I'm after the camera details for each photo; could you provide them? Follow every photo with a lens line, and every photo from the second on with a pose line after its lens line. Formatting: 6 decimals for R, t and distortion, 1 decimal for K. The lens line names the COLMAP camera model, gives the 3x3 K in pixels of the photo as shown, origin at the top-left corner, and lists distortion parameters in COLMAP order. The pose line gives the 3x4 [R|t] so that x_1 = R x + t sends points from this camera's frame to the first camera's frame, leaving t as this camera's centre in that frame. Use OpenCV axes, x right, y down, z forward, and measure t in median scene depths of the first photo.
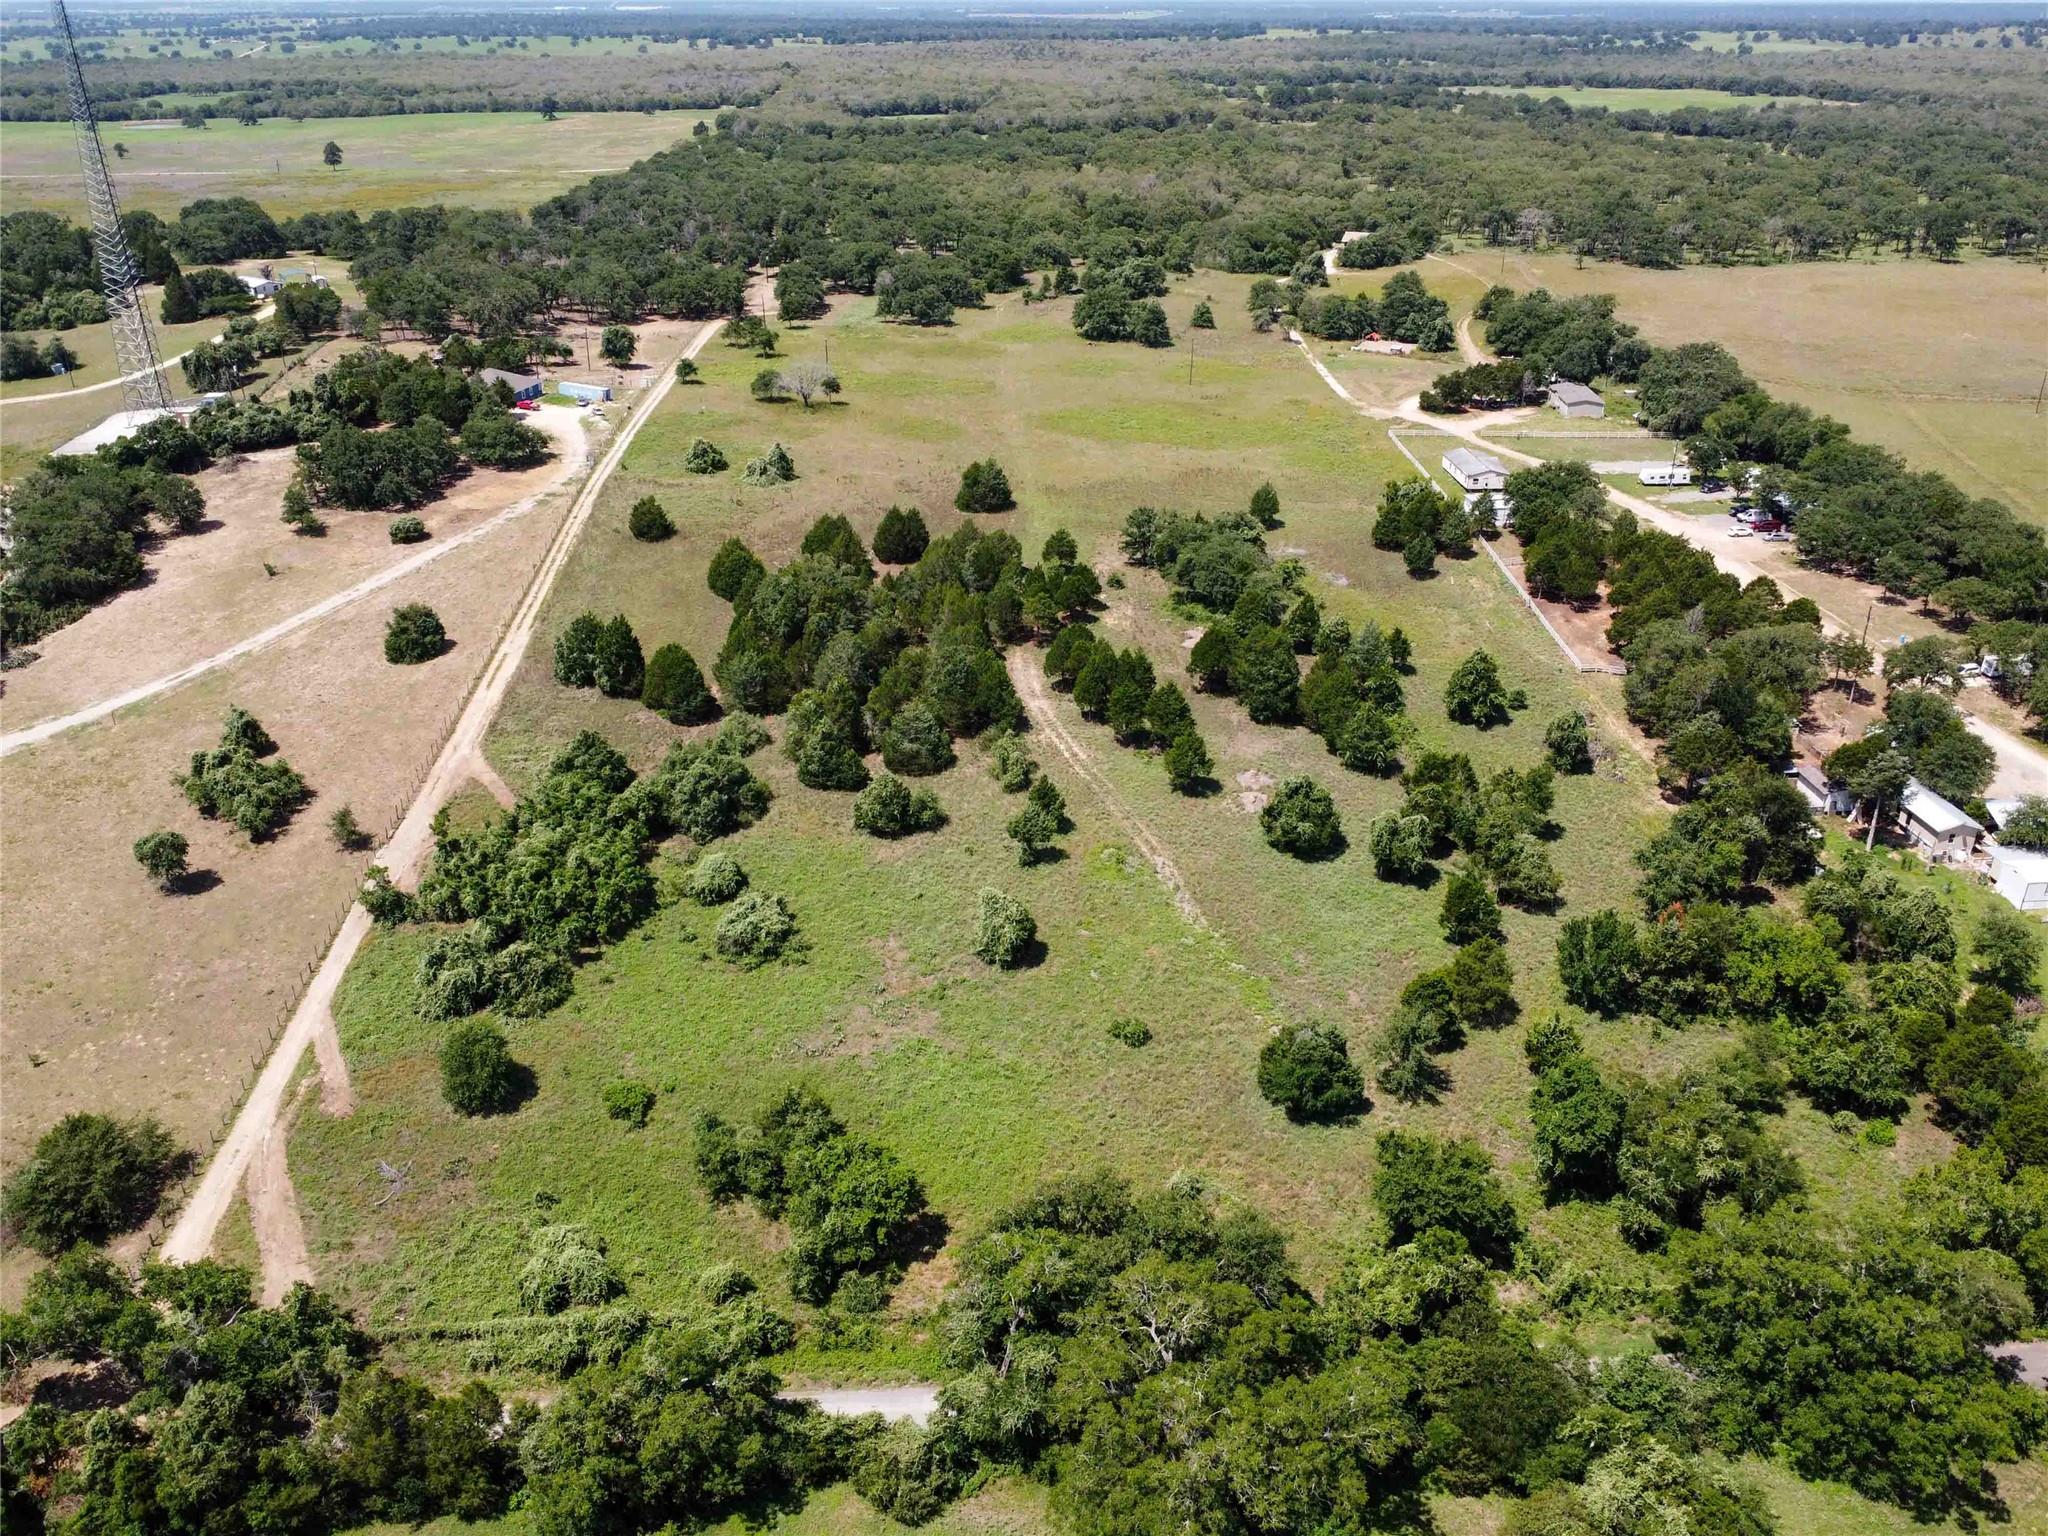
lens RADIAL K [[1636.8, 0, 1024.0], [0, 1636.8, 768.0], [0, 0, 1]] dist [0.006185, -0.003673]
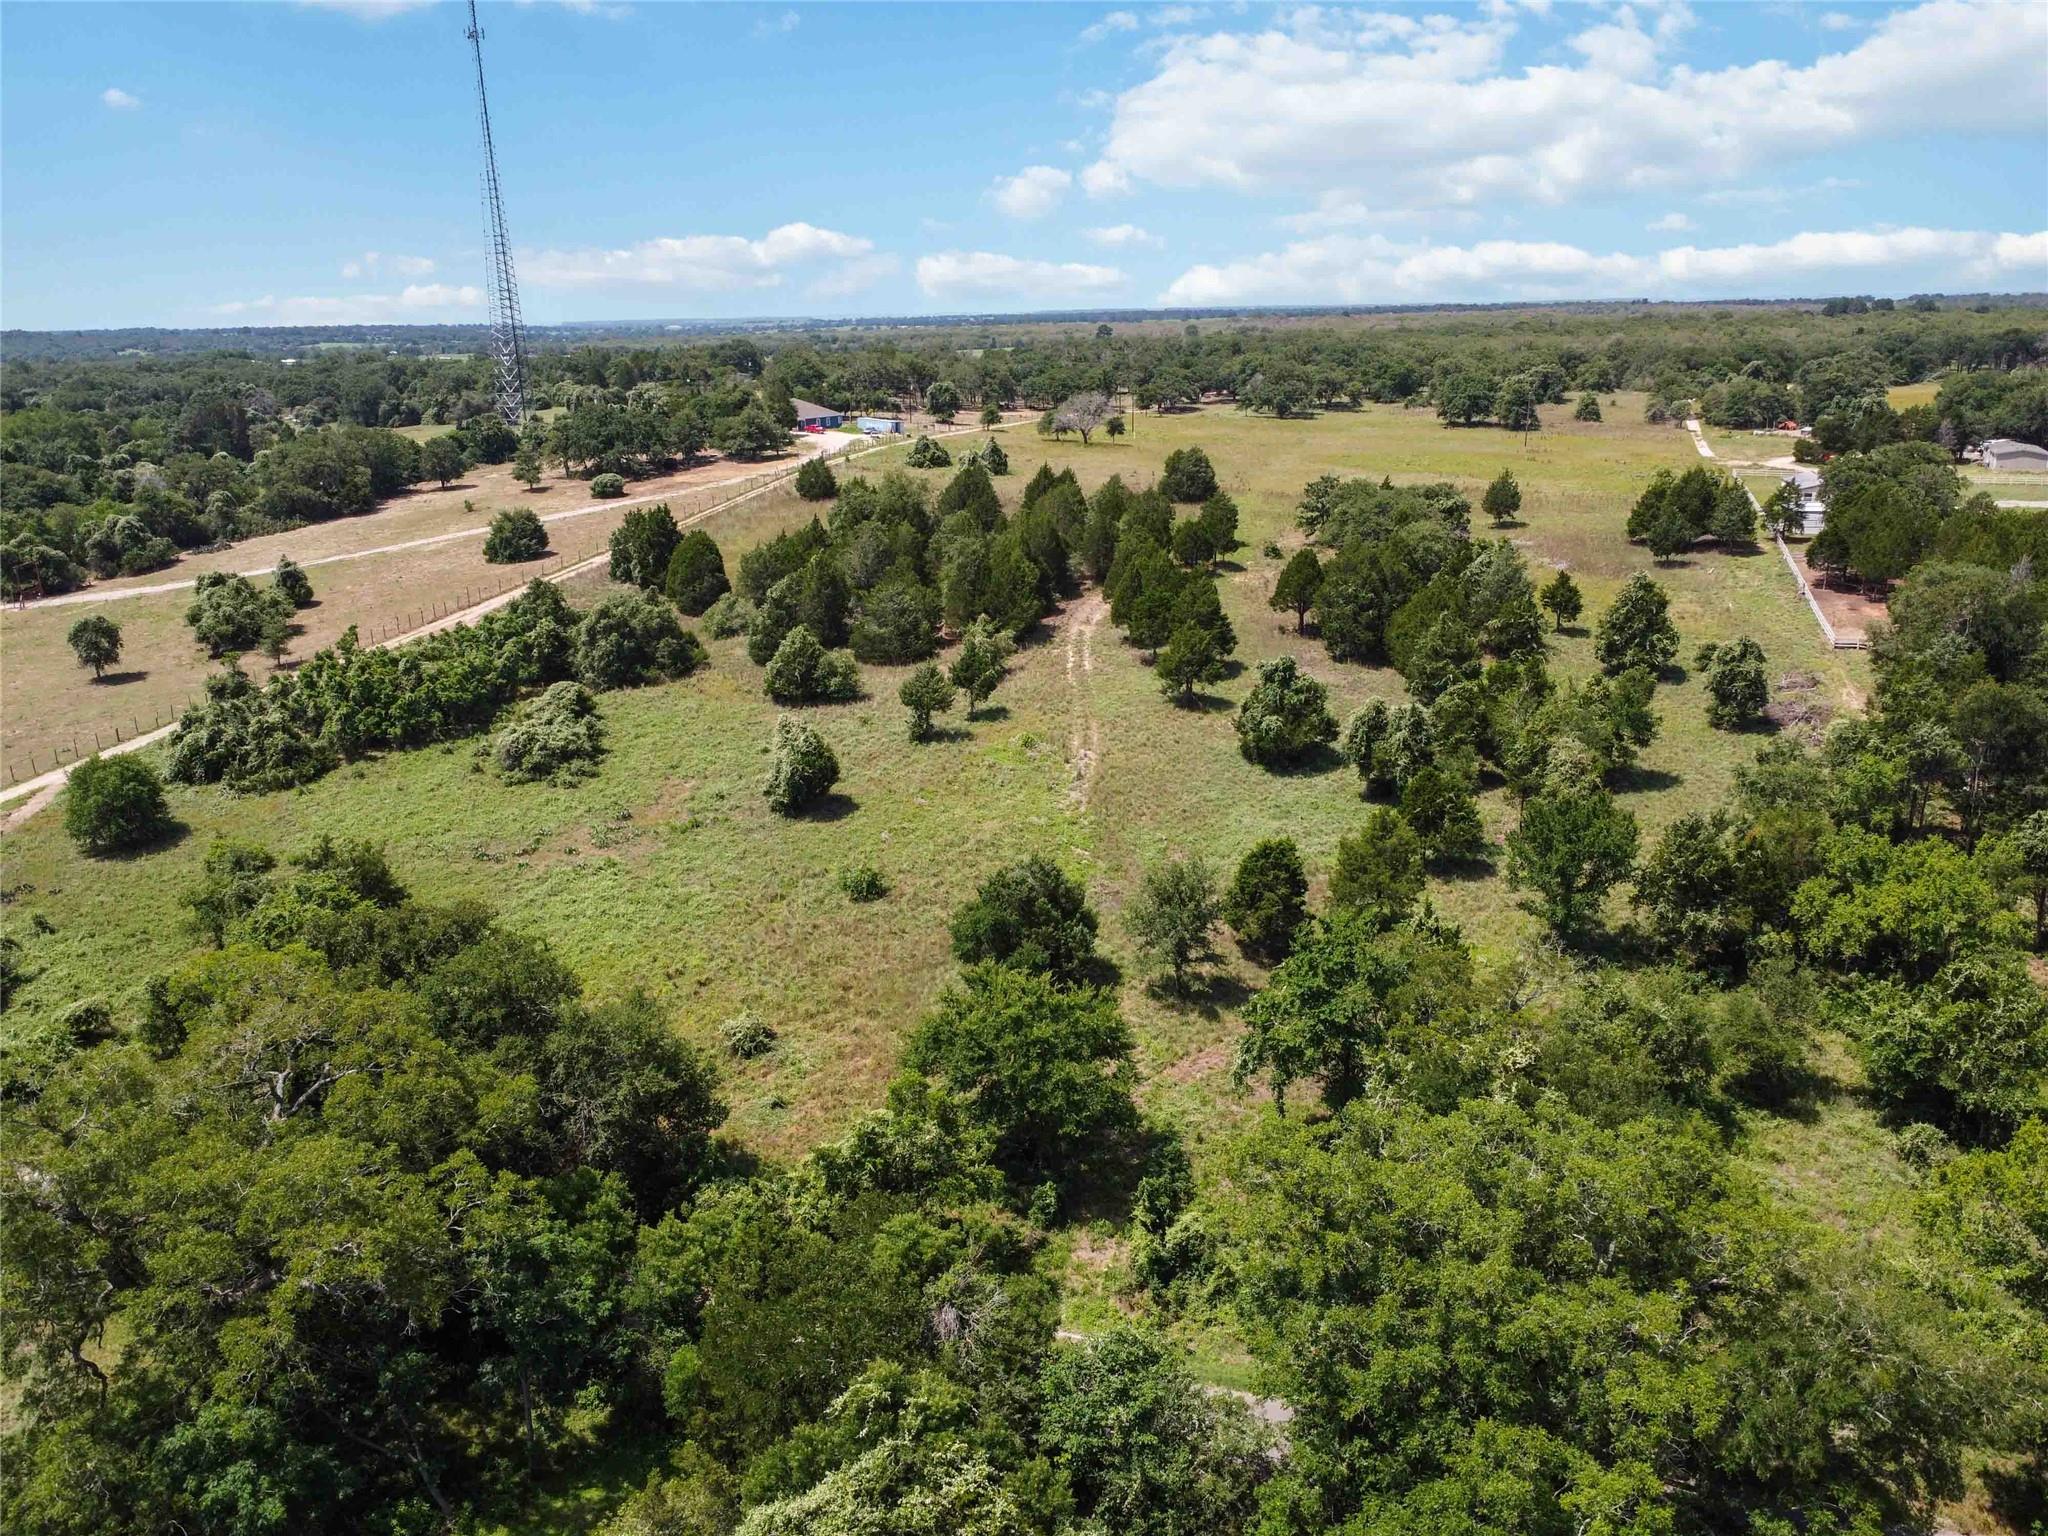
lens RADIAL K [[1535.2, 0, 1024.0], [0, 1535.2, 768.0], [0, 0, 1]] dist [0.005685, -0.005422]
pose [[0.931656, 0.088294, -0.352450, 0.307917], [-0.140665, 0.982030, -0.125817, 0.156272], [0.335008, 0.166795, 0.927334, 0.325356]]
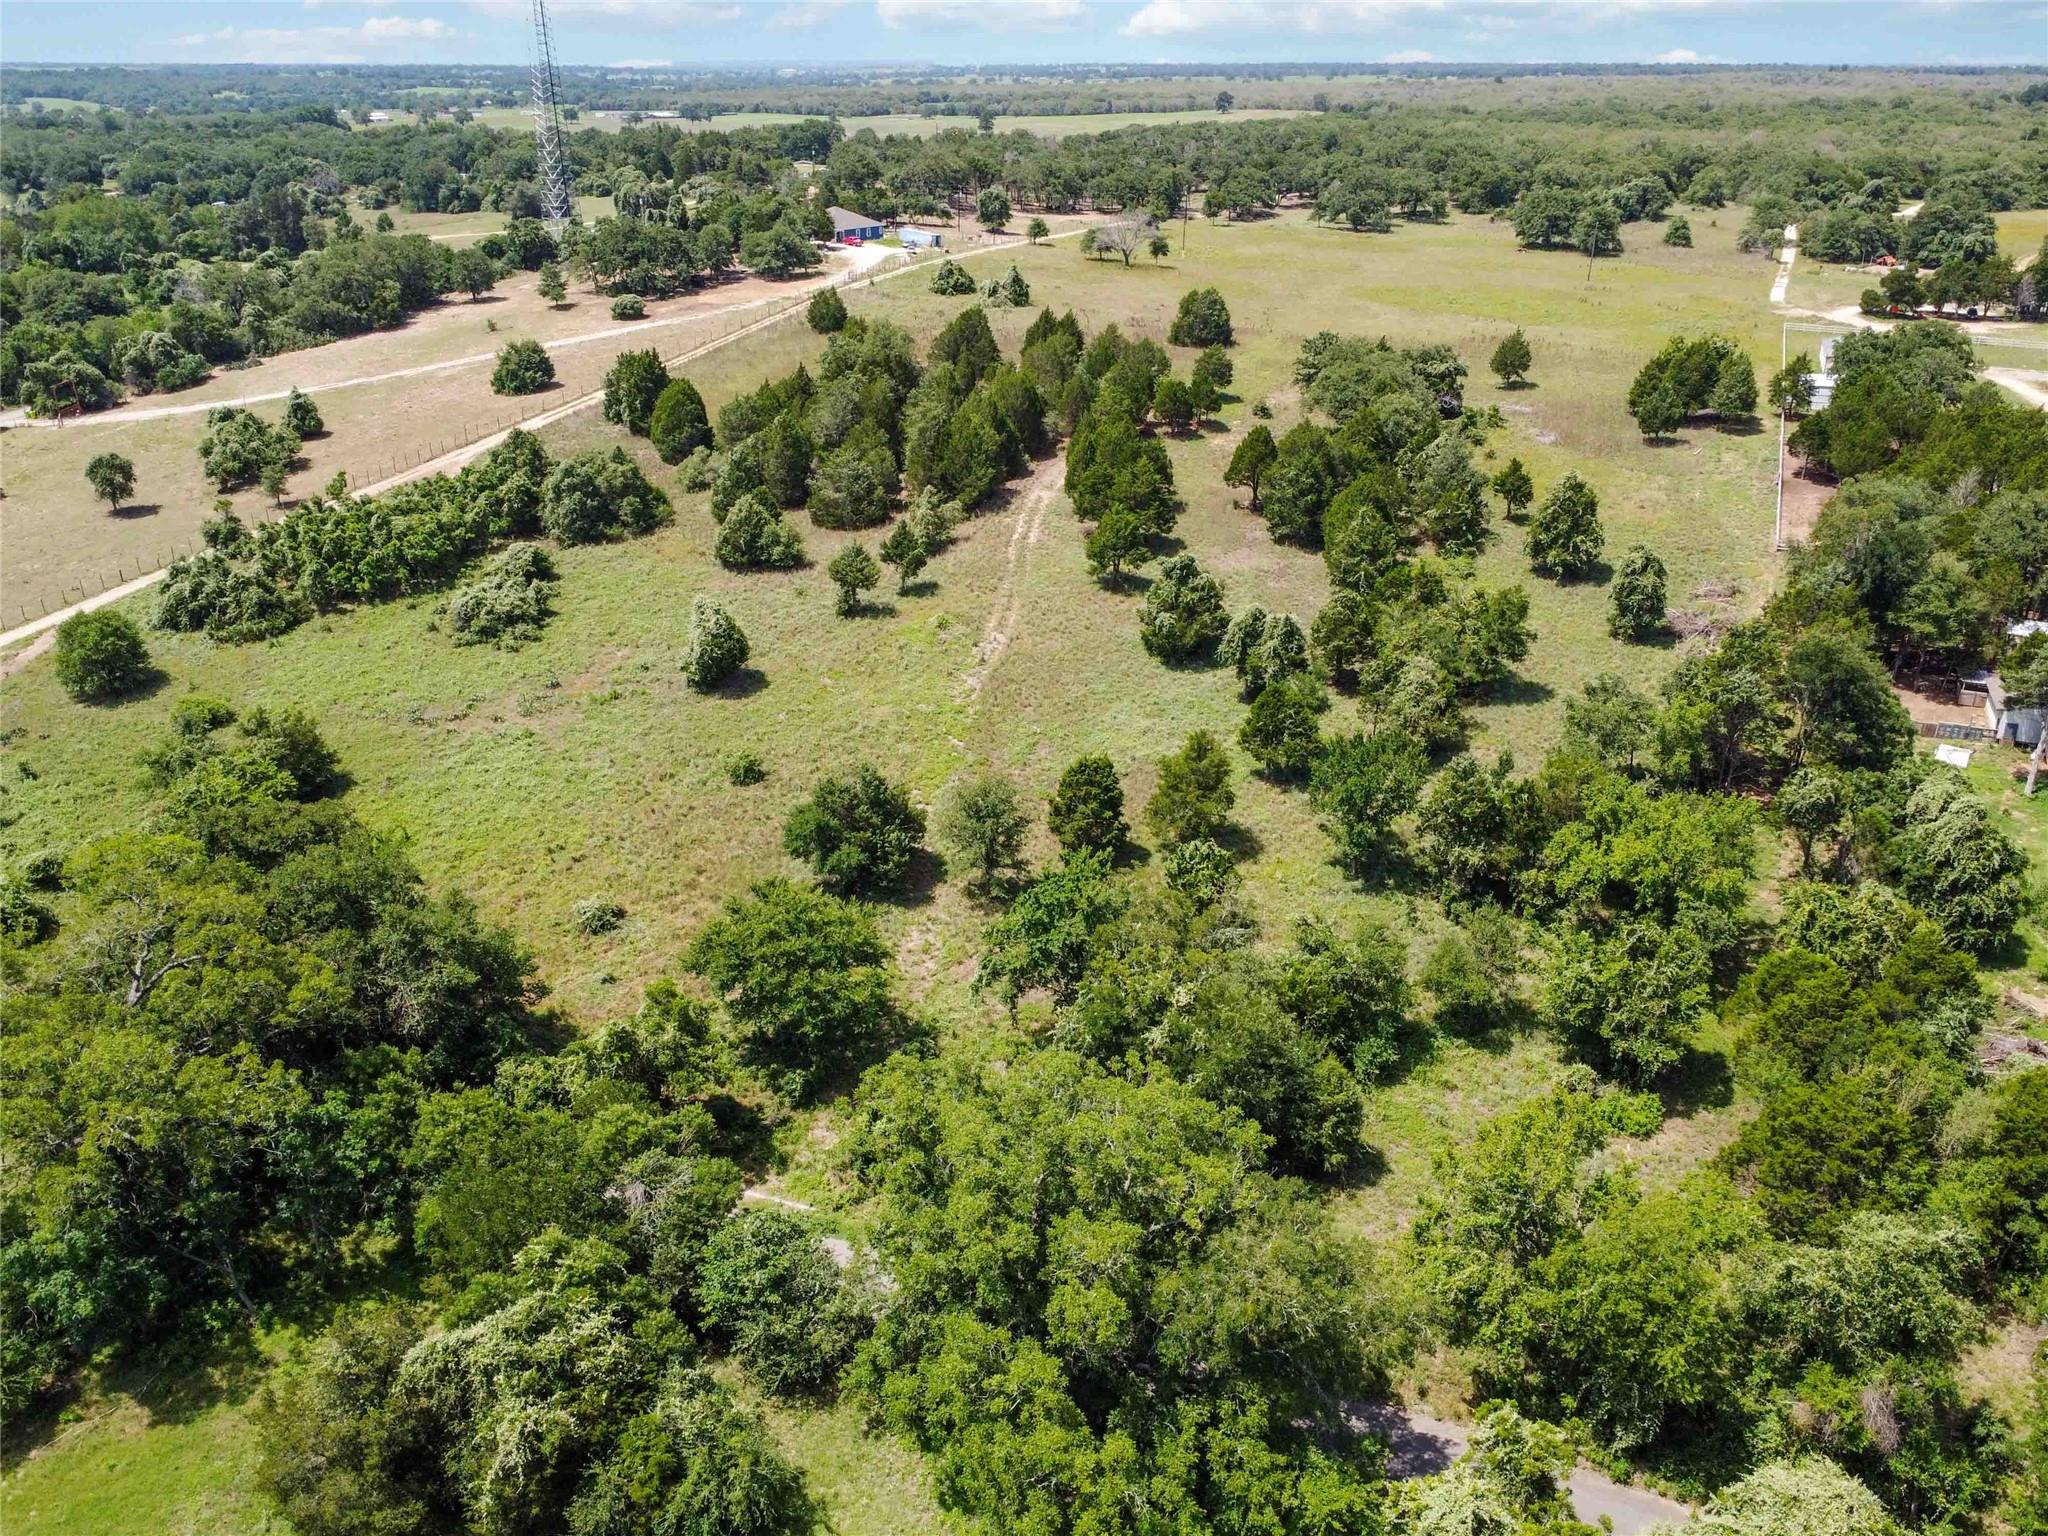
lens RADIAL K [[1579.2, 0, 1024.0], [0, 1579.2, 768.0], [0, 0, 1]] dist [0.006230, -0.005319]
pose [[0.898598, 0.179407, -0.400418, 0.414211], [-0.187831, 0.982028, 0.018477, 0.101976], [0.396536, 0.058608, 0.916146, 0.298737]]
